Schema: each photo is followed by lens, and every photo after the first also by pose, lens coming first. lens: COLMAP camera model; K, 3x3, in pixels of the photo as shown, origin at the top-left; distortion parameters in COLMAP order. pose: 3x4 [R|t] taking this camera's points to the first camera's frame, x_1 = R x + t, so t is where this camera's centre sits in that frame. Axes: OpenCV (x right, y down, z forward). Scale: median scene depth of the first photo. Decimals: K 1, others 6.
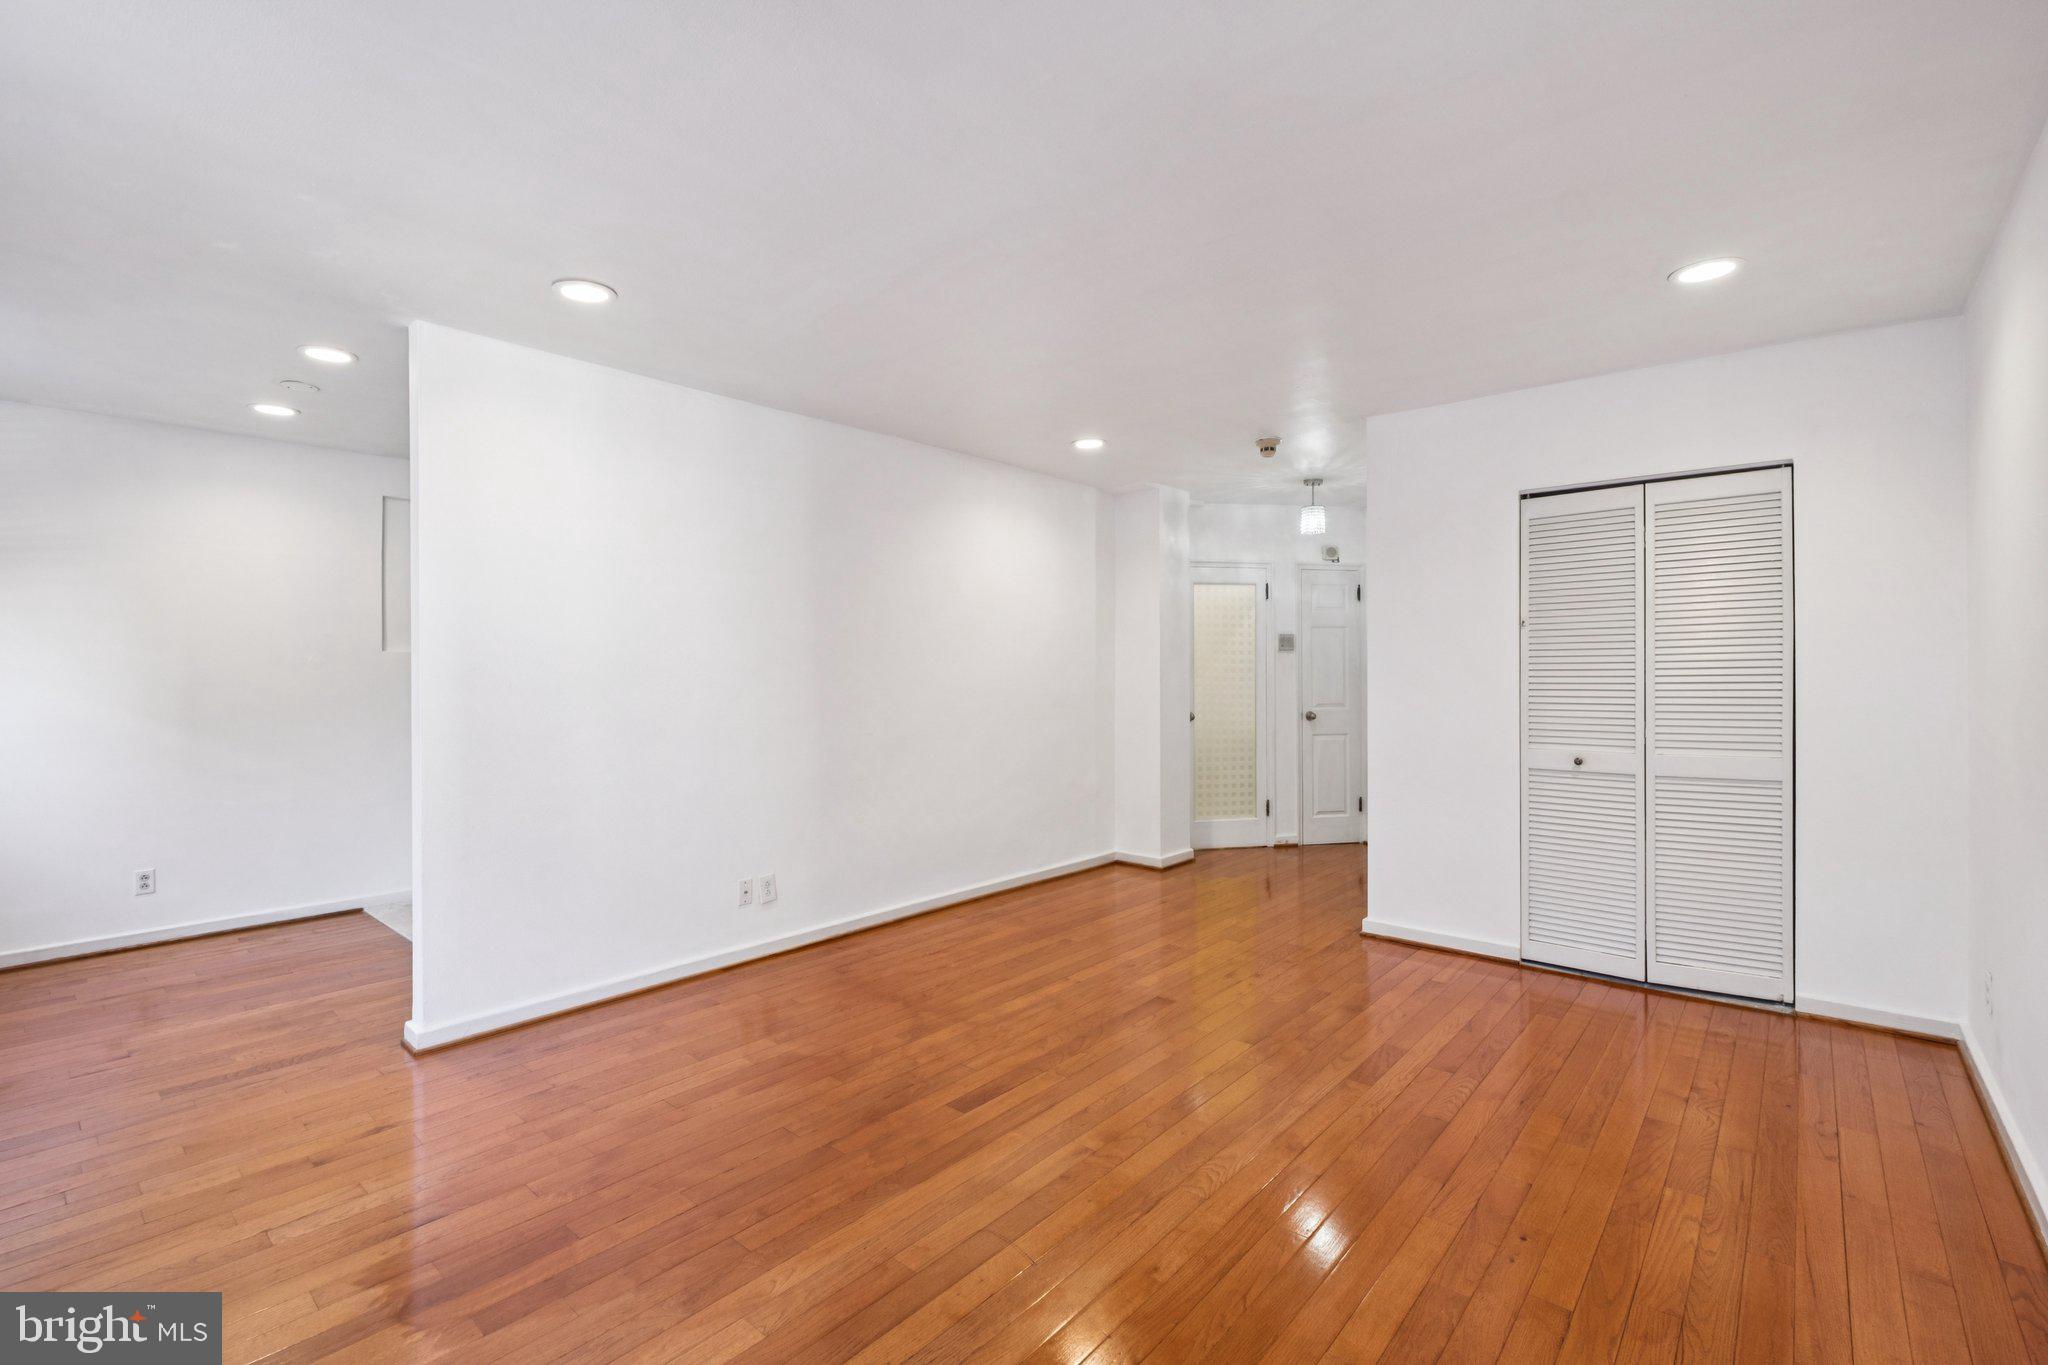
lens RADIAL K [[905.3, 0, 999.5], [0, 905.3, 681.3], [0, 0, 1]] dist [0.000668, 0.000178]
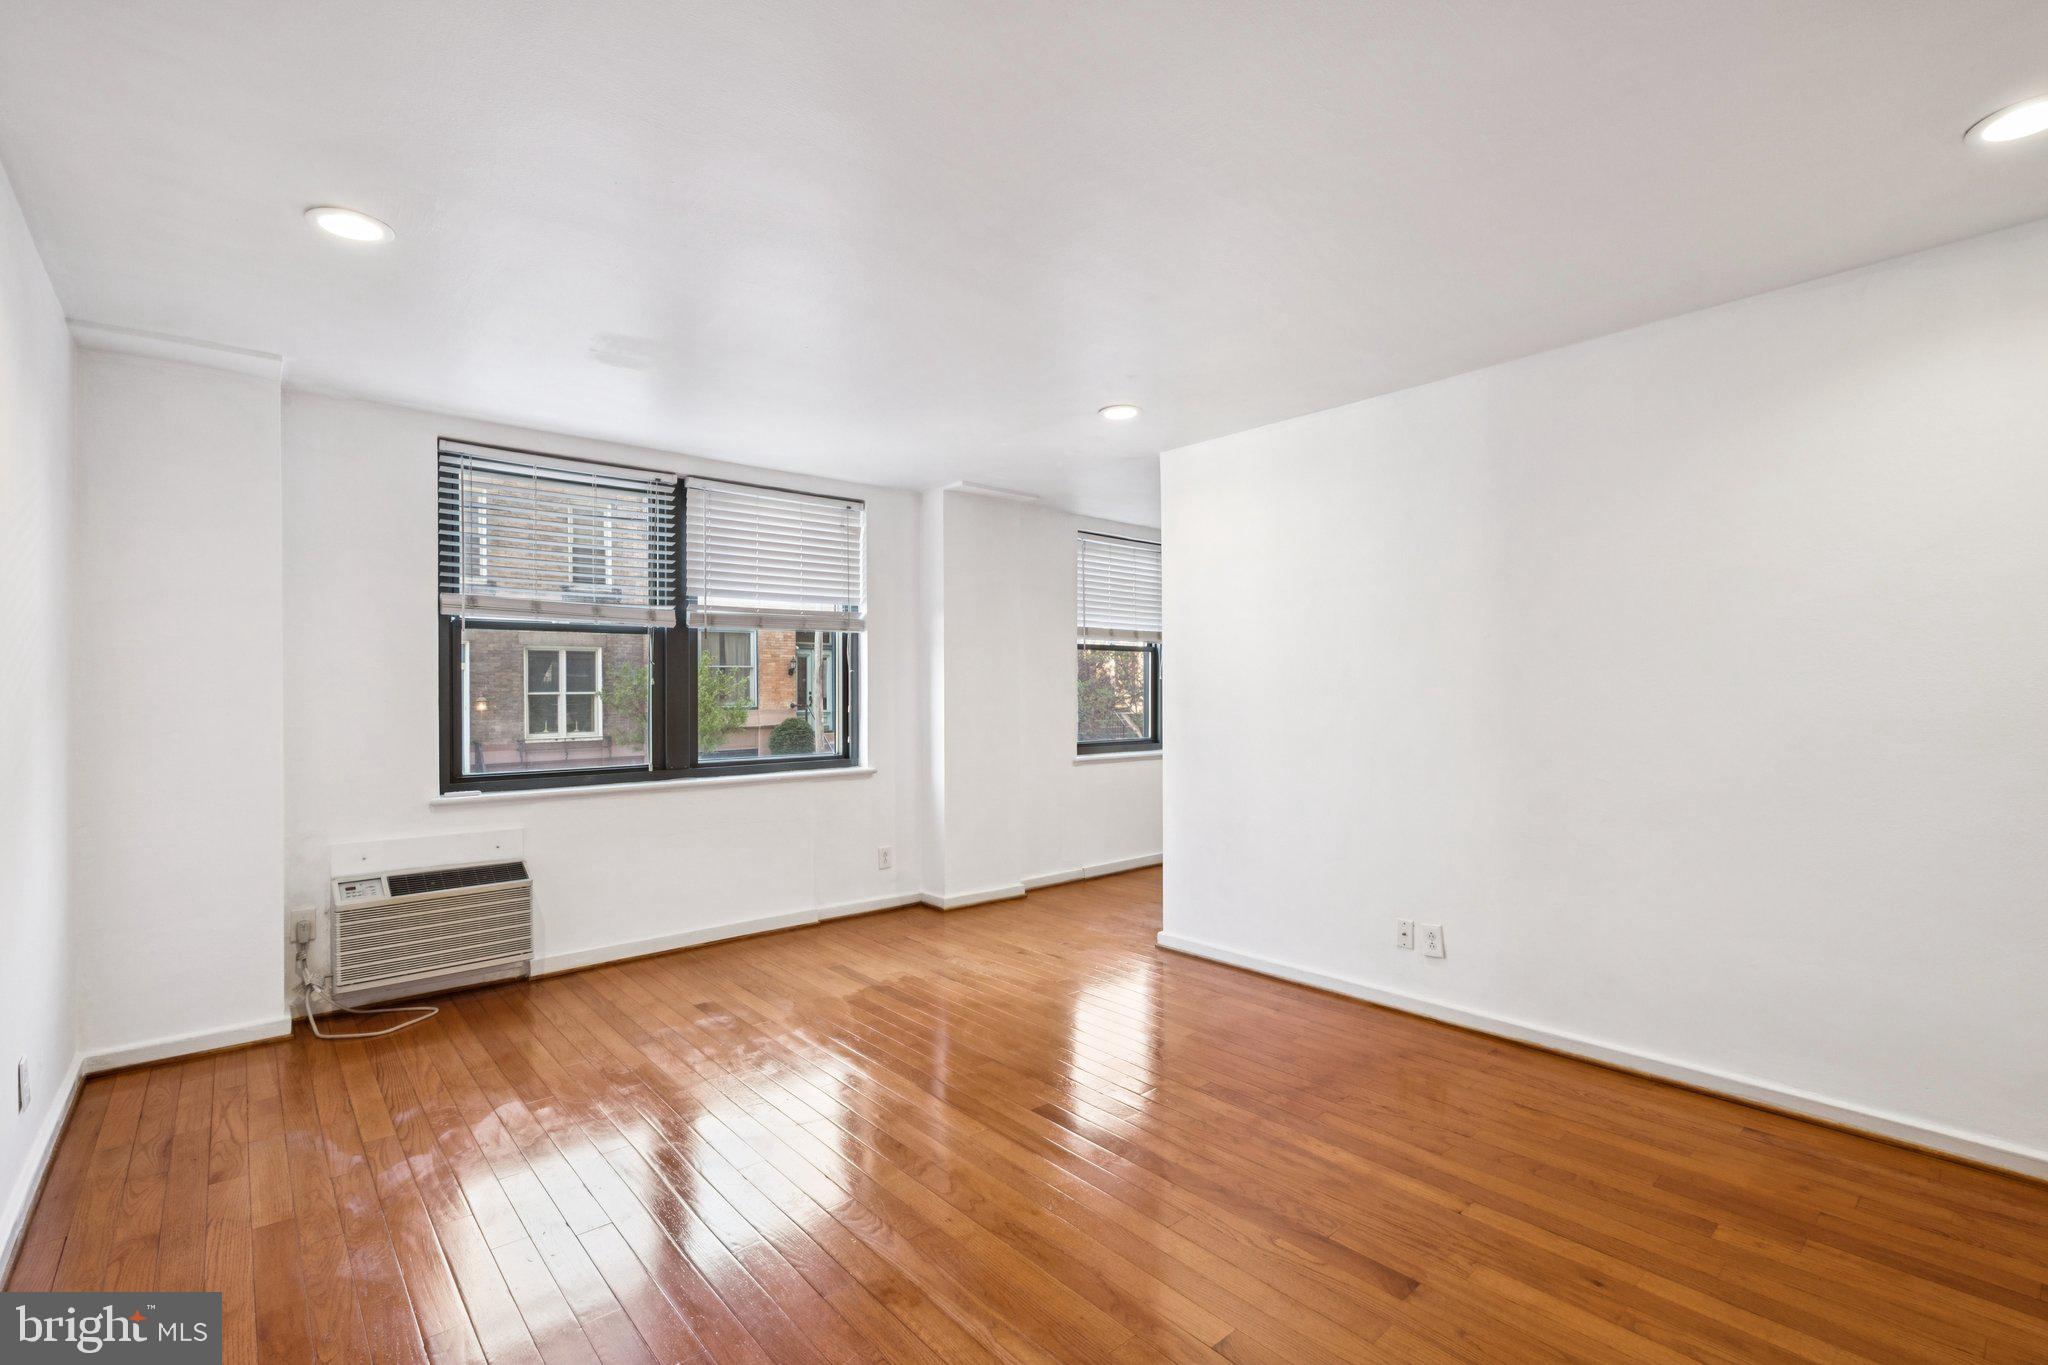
lens RADIAL K [[916.9, 0, 1028.2], [0, 916.9, 676.6], [0, 0, 1]] dist [-0.000573, 0.000013]
pose [[-0.120078, -0.012233, -0.992689, 0.692816], [-0.005612, 0.999916, -0.011643, -0.010922], [0.992749, 0.004173, -0.120137, 0.756518]]
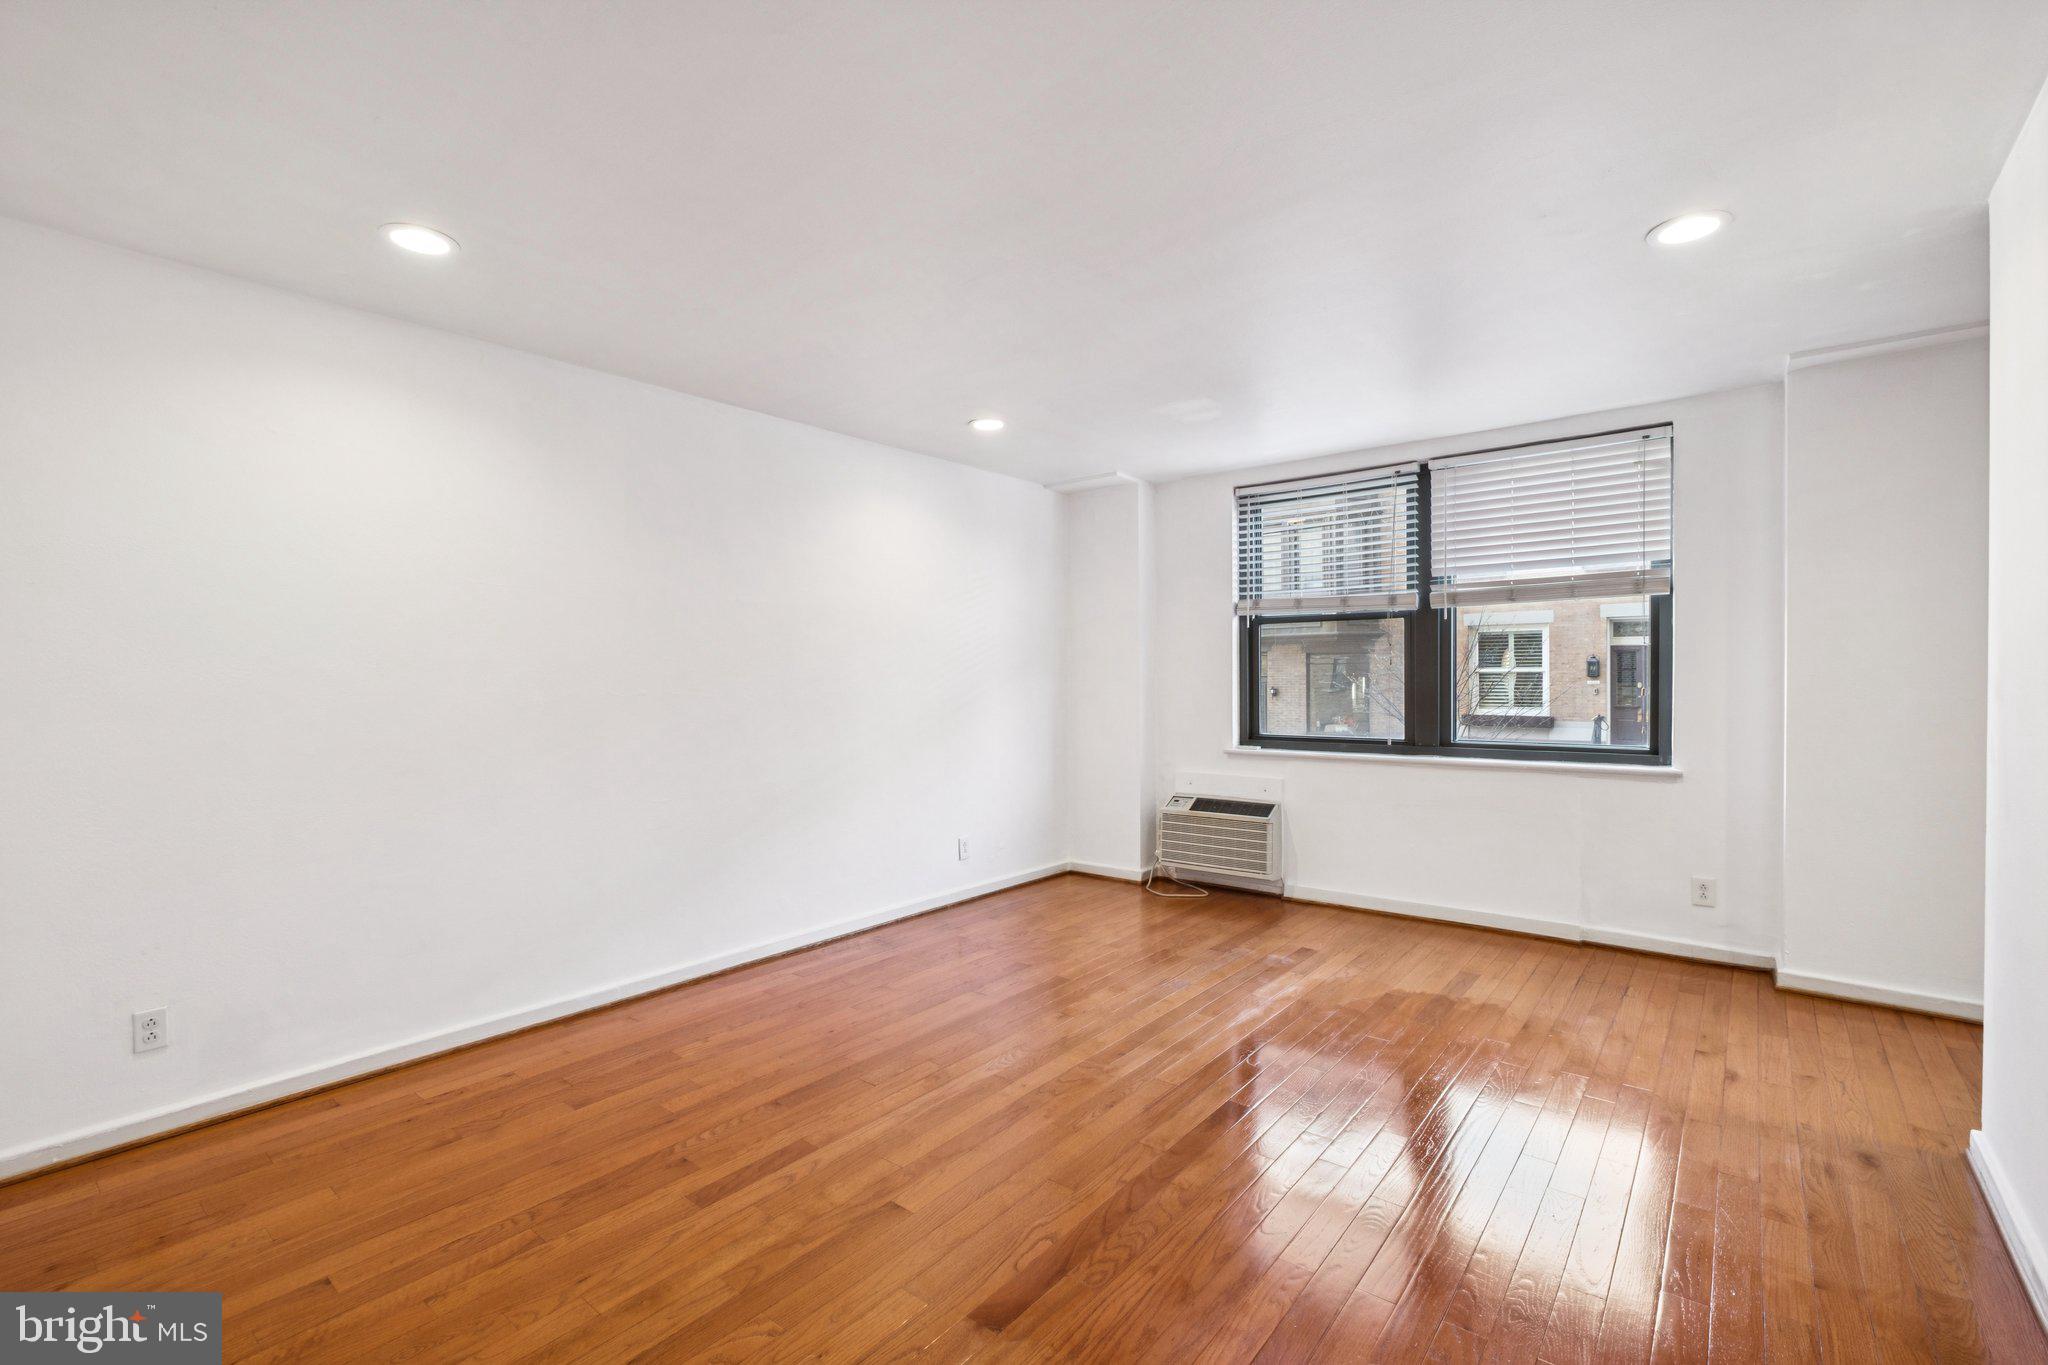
lens RADIAL K [[908.9, 0, 1013.4], [0, 908.9, 687.6], [0, 0, 1]] dist [-0.003176, -0.000323]
pose [[-0.998938, 0.010717, -0.044807, 0.167564], [0.009605, 0.999642, 0.024976, -0.016926], [0.045059, 0.024519, -0.998683, 1.358282]]
